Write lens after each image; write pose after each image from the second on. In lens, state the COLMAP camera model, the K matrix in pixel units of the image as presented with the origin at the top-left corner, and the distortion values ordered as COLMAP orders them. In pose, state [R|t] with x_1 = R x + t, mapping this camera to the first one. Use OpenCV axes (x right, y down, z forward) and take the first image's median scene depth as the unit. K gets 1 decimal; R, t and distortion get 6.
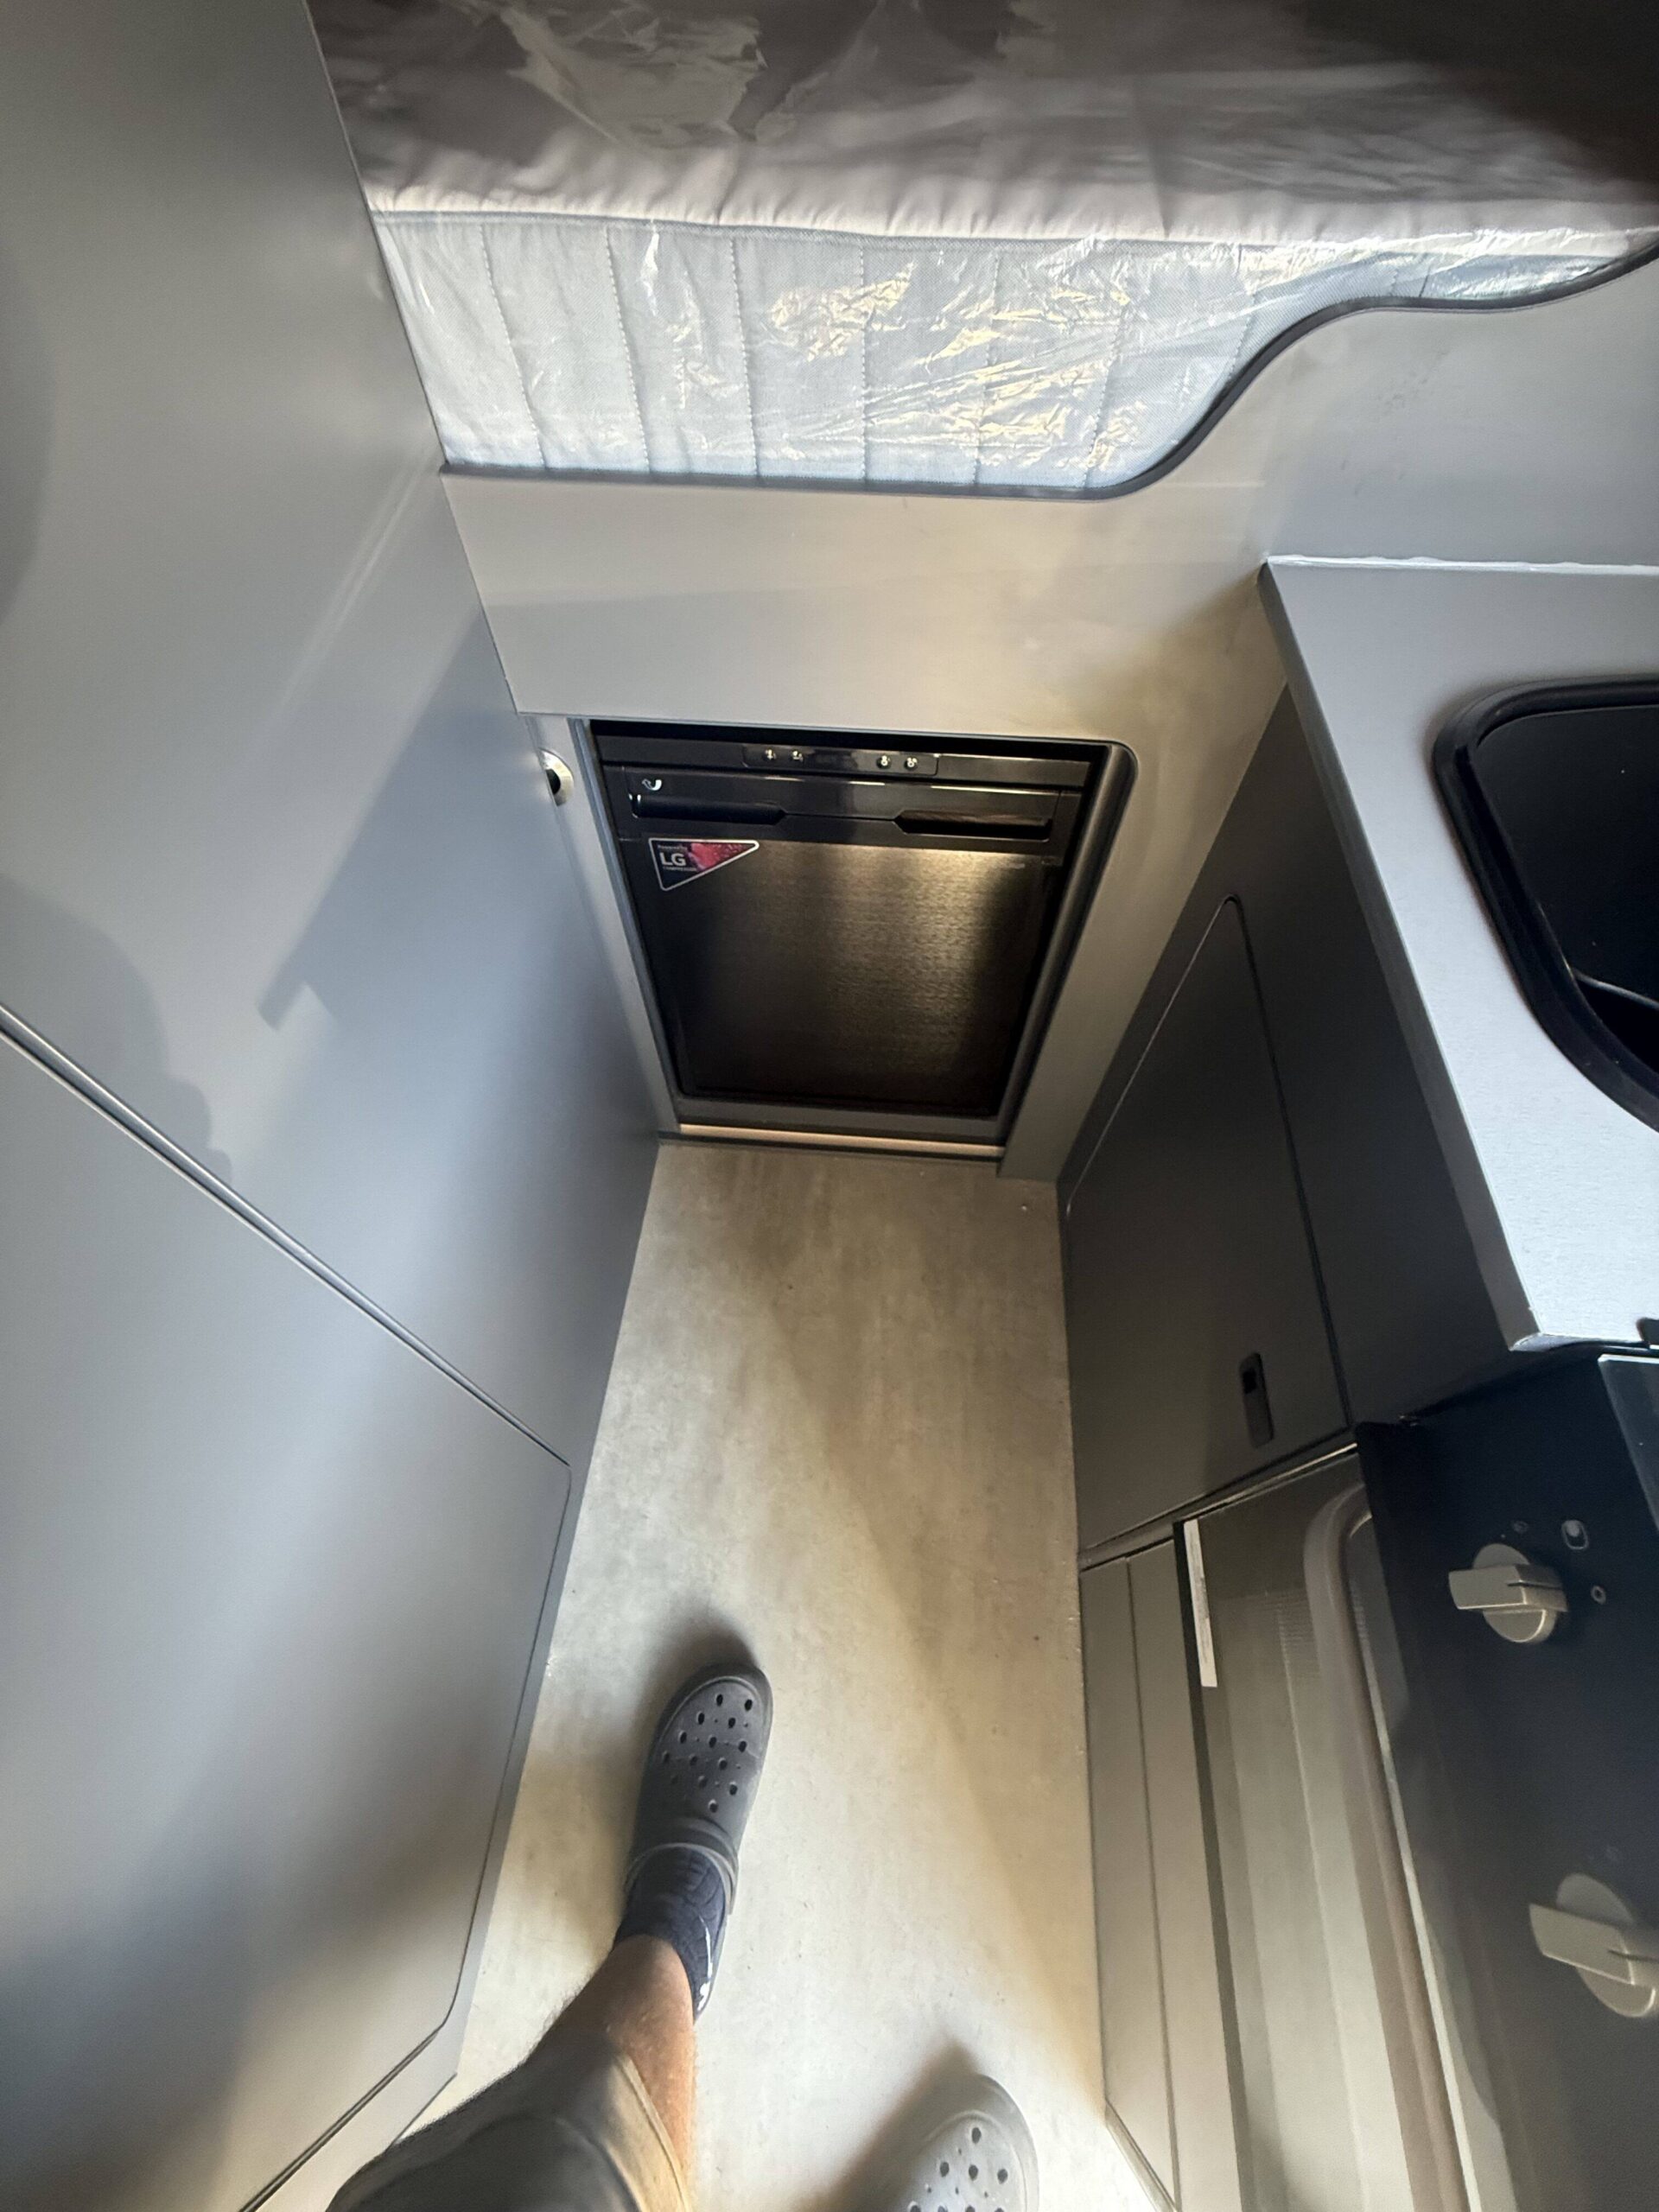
lens RADIAL K [[885.9, 0, 828.1], [0, 885.9, 1098.8], [0, 0, 1]] dist [0.000669, -0.000011]
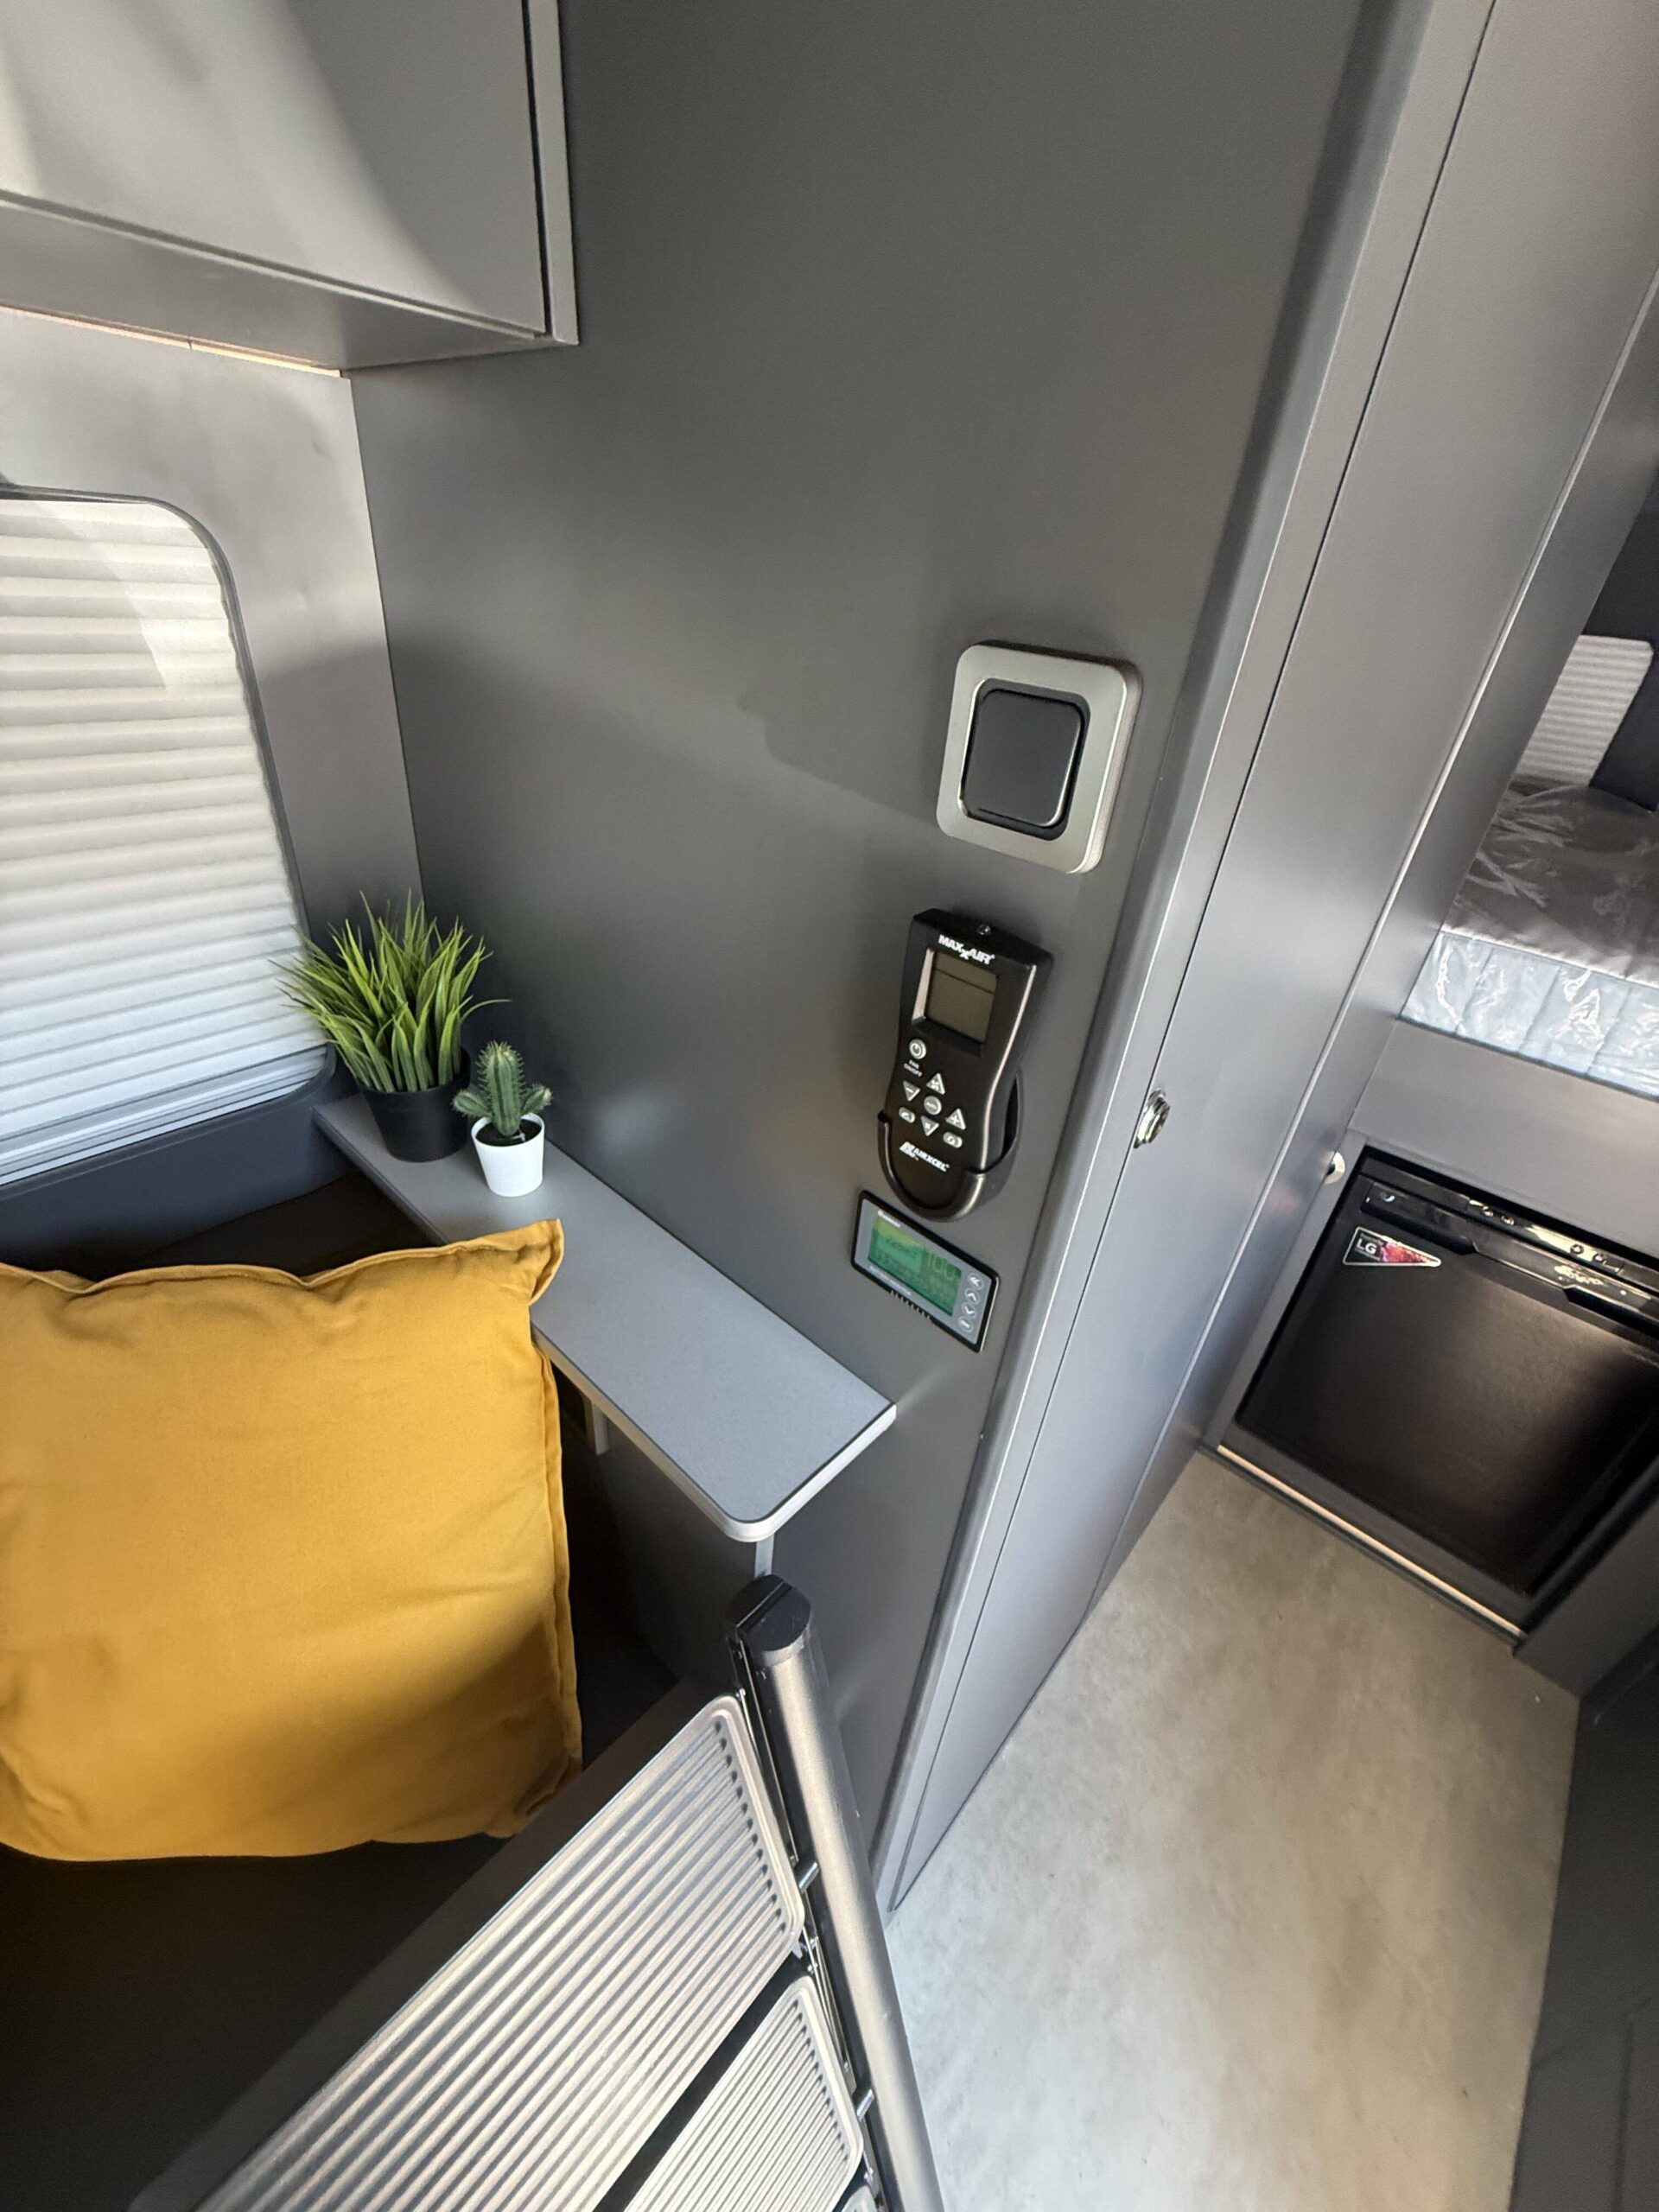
lens RADIAL K [[885.9, 0, 821.9], [0, 885.9, 1099.4], [0, 0, 1]] dist [0.000669, -0.000011]
pose [[0.796809, 0.368113, -0.479154, -0.226585], [-0.548732, 0.772834, -0.318779, 0.412663], [0.252960, 0.516933, 0.817796, -0.458926]]
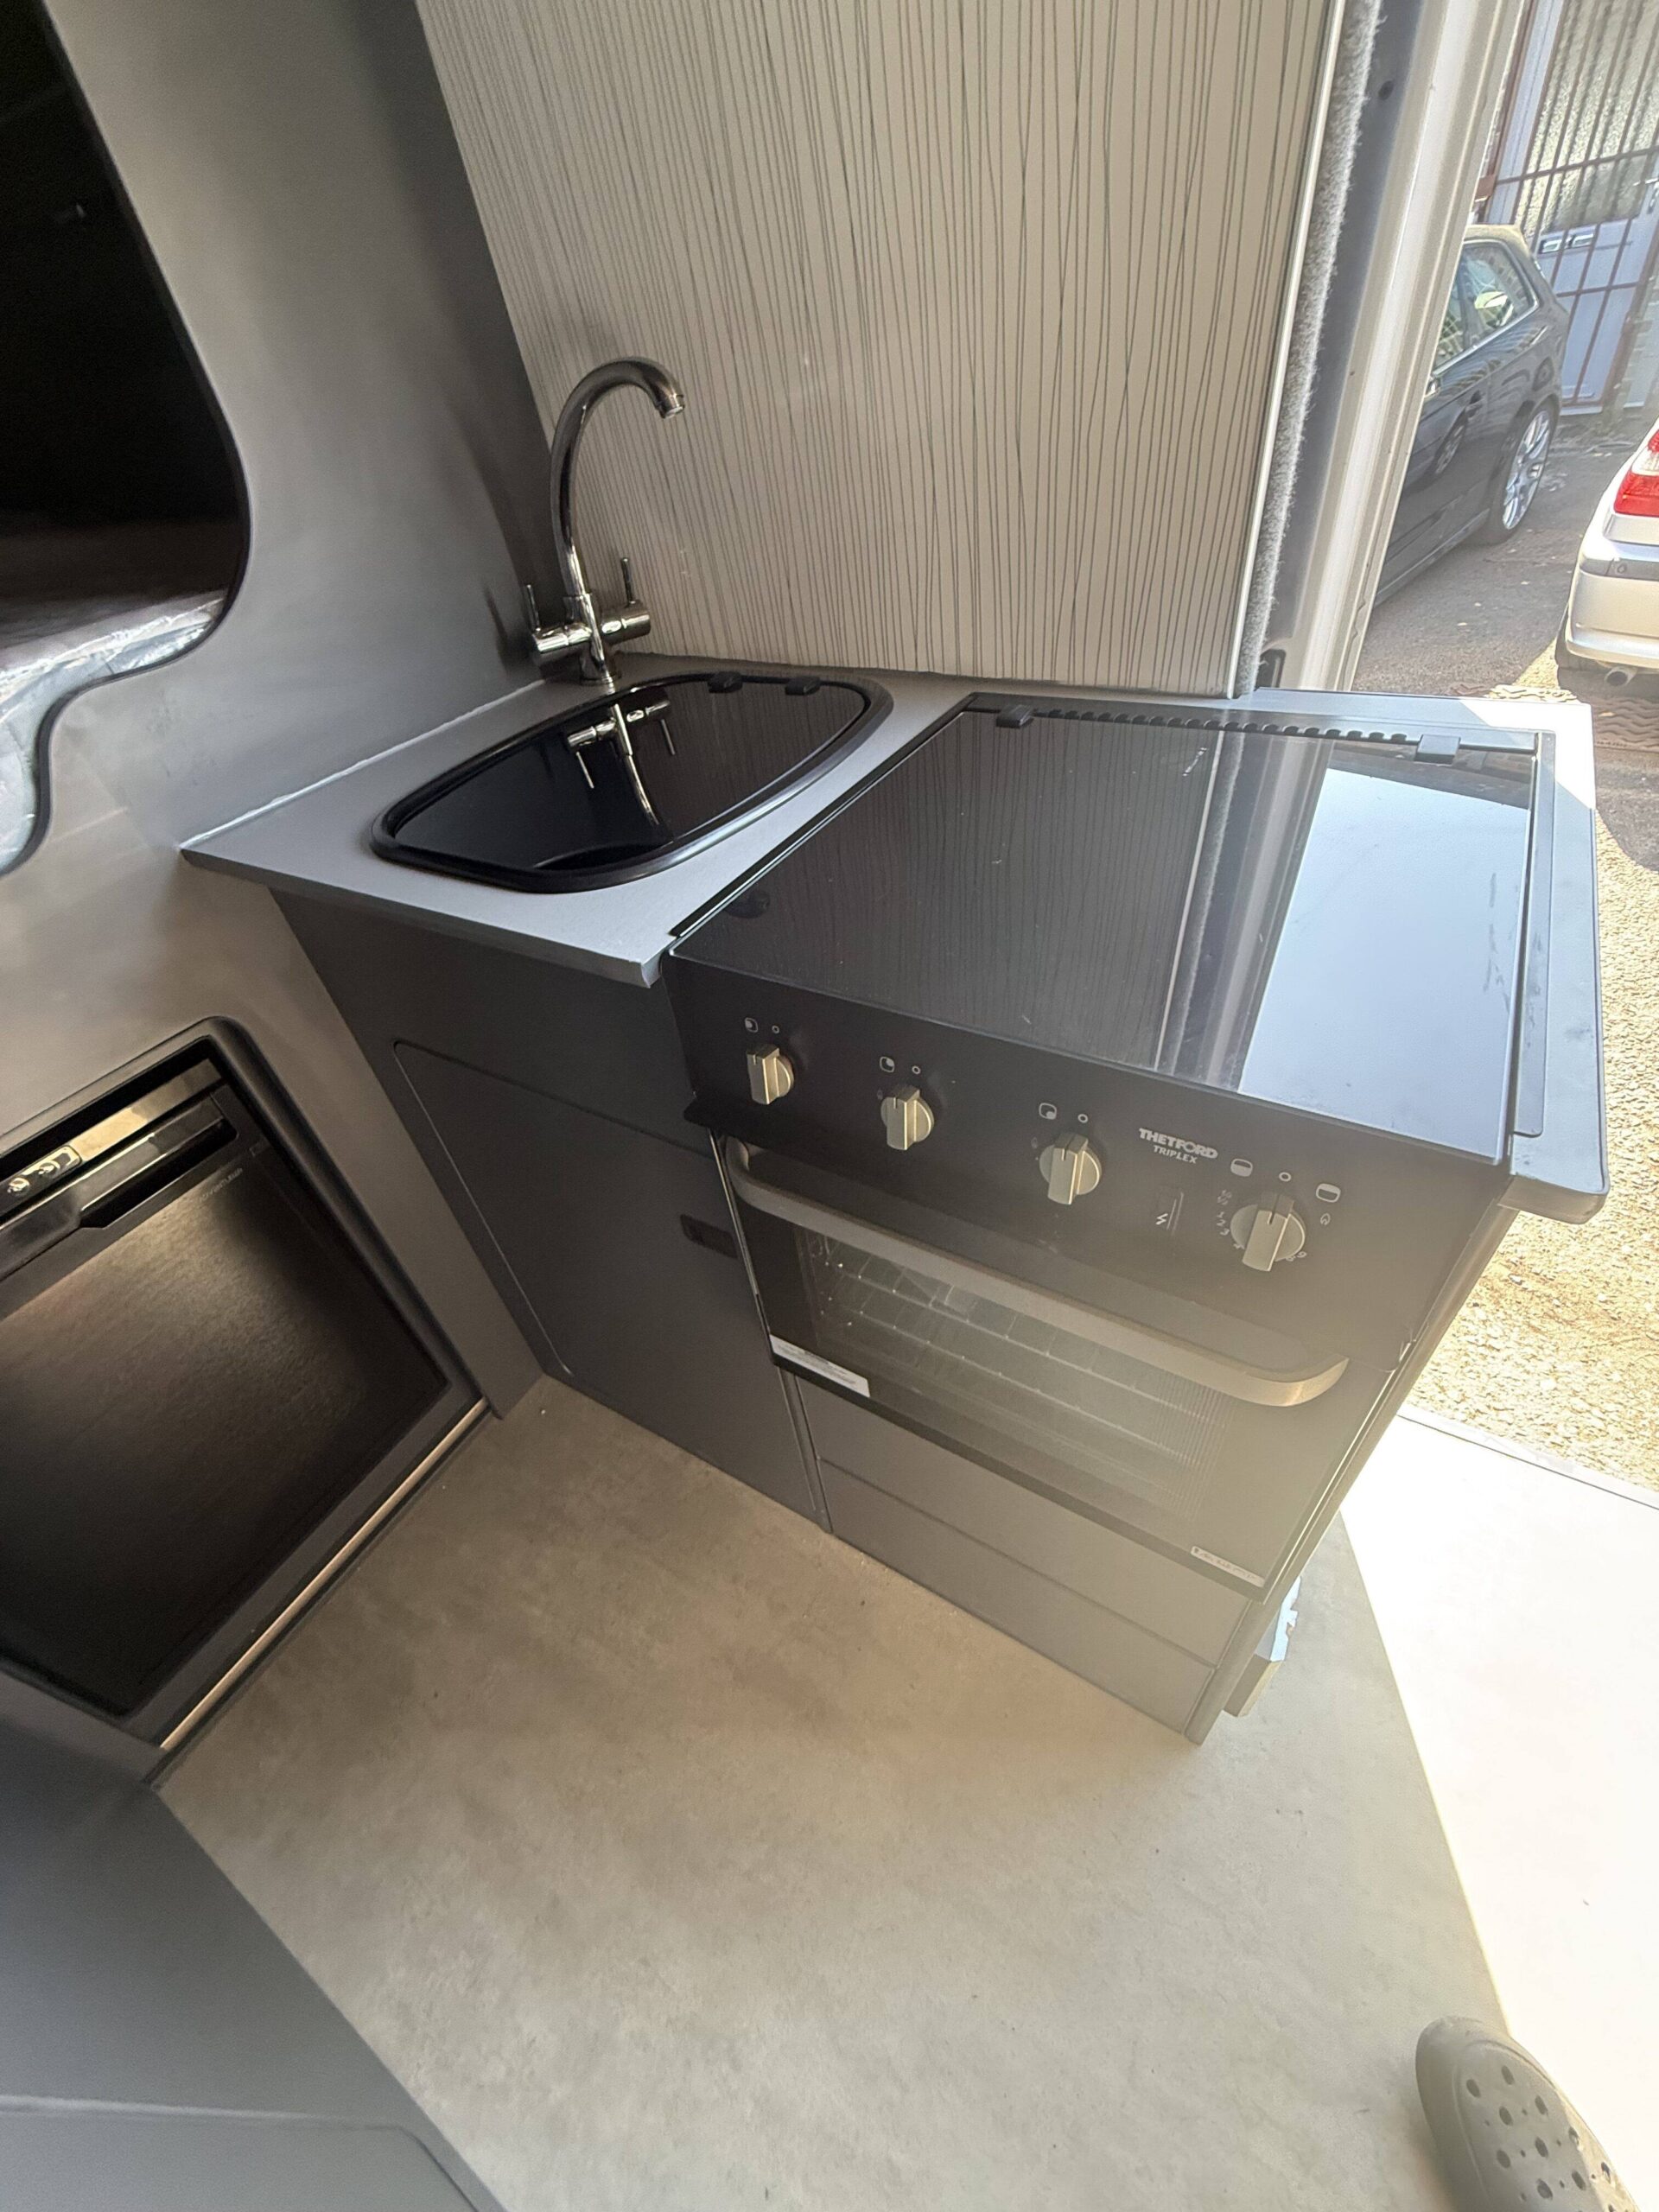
lens RADIAL K [[885.9, 0, 837.1], [0, 885.9, 1102.7], [0, 0, 1]] dist [0.000669, -0.000011]
pose [[0.428641, -0.616392, 0.660551, -0.094623], [0.811765, 0.583710, 0.017922, 0.191046], [-0.396617, 0.528530, 0.750567, -0.084972]]
